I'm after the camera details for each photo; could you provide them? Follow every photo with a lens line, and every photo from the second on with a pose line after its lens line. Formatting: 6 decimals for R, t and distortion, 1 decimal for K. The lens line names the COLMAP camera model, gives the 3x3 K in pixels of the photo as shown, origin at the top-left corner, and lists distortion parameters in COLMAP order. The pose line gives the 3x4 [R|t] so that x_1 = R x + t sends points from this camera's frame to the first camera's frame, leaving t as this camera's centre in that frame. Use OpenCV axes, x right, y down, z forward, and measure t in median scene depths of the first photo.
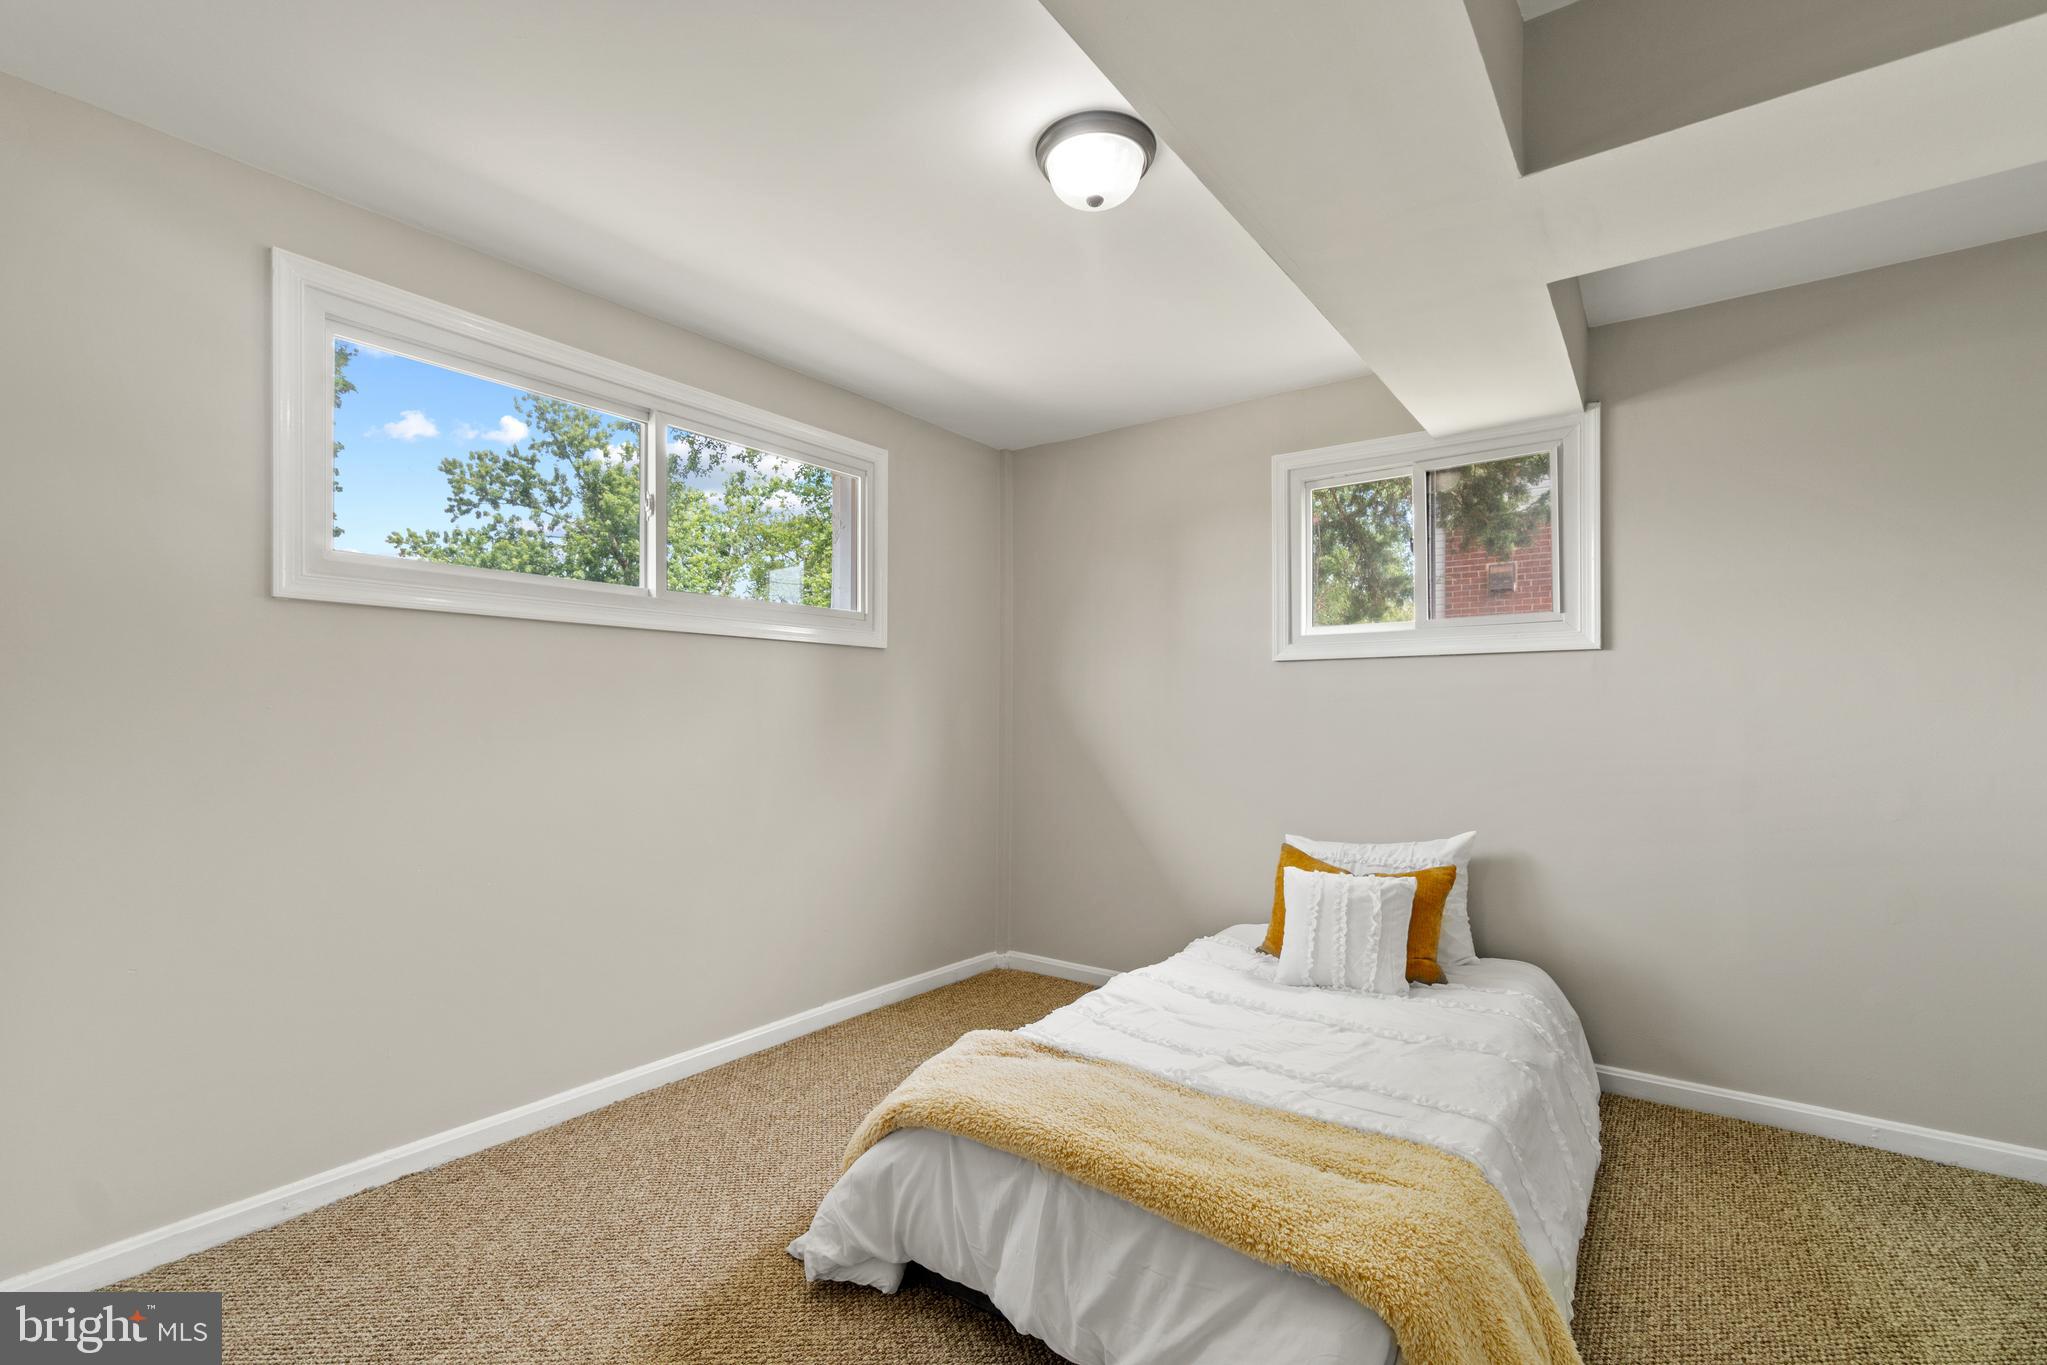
lens RADIAL K [[896.6, 0, 1009.1], [0, 896.6, 711.1], [0, 0, 1]] dist [0.002054, -0.001116]
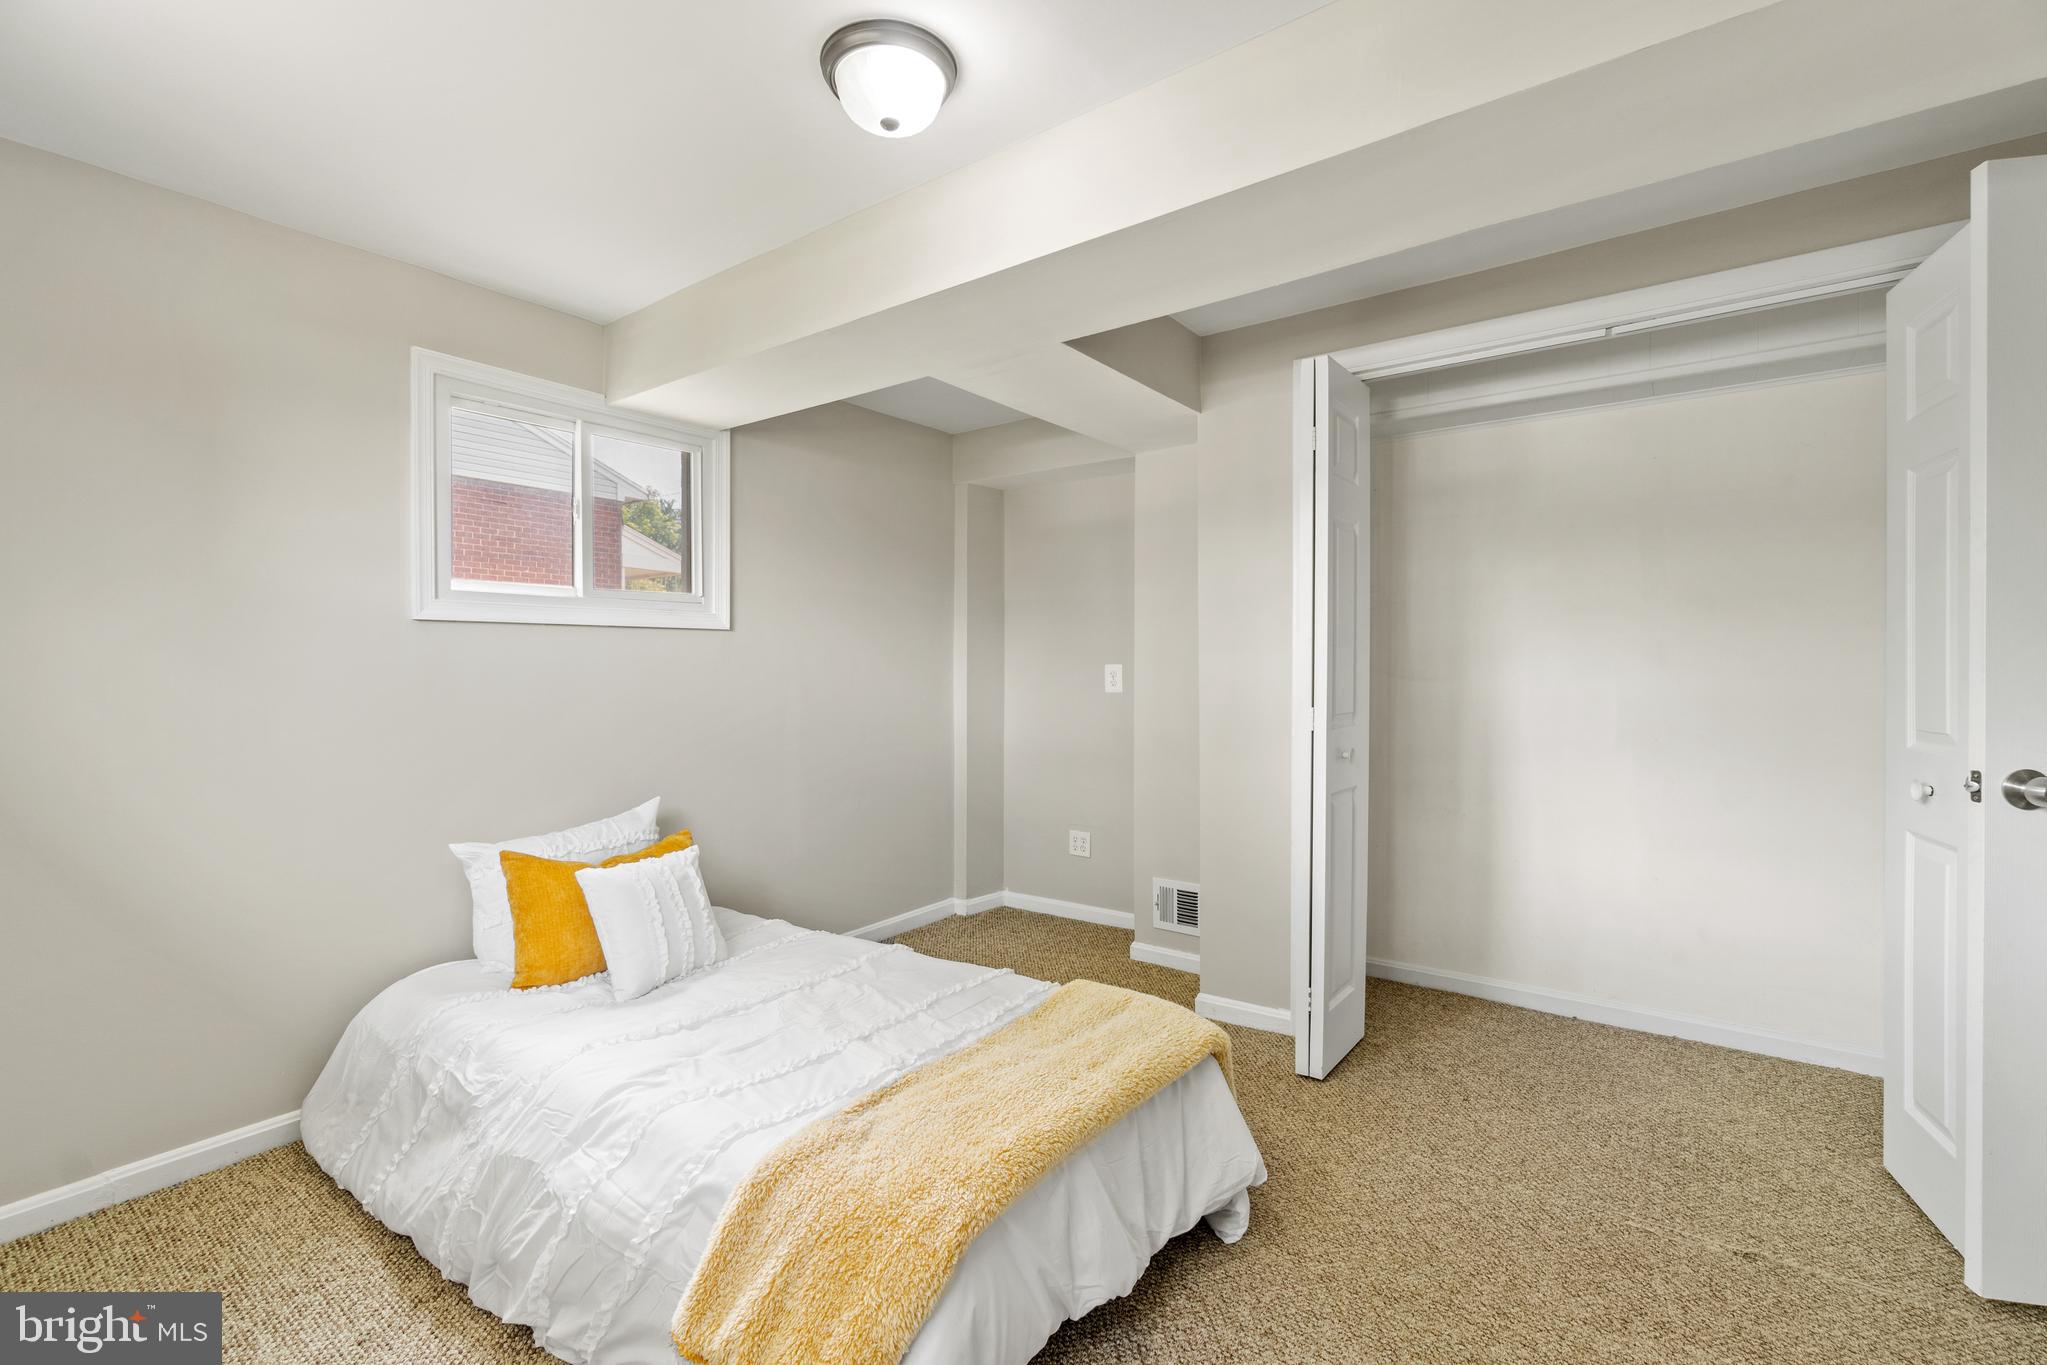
lens RADIAL K [[896.6, 0, 1021.1], [0, 896.6, 665.9], [0, 0, 1]] dist [0.002054, -0.001116]
pose [[0.011869, -0.008773, 0.999891, -0.646358], [0.002728, 0.999958, 0.008741, -0.032485], [-0.999926, 0.002624, 0.011893, 0.692505]]
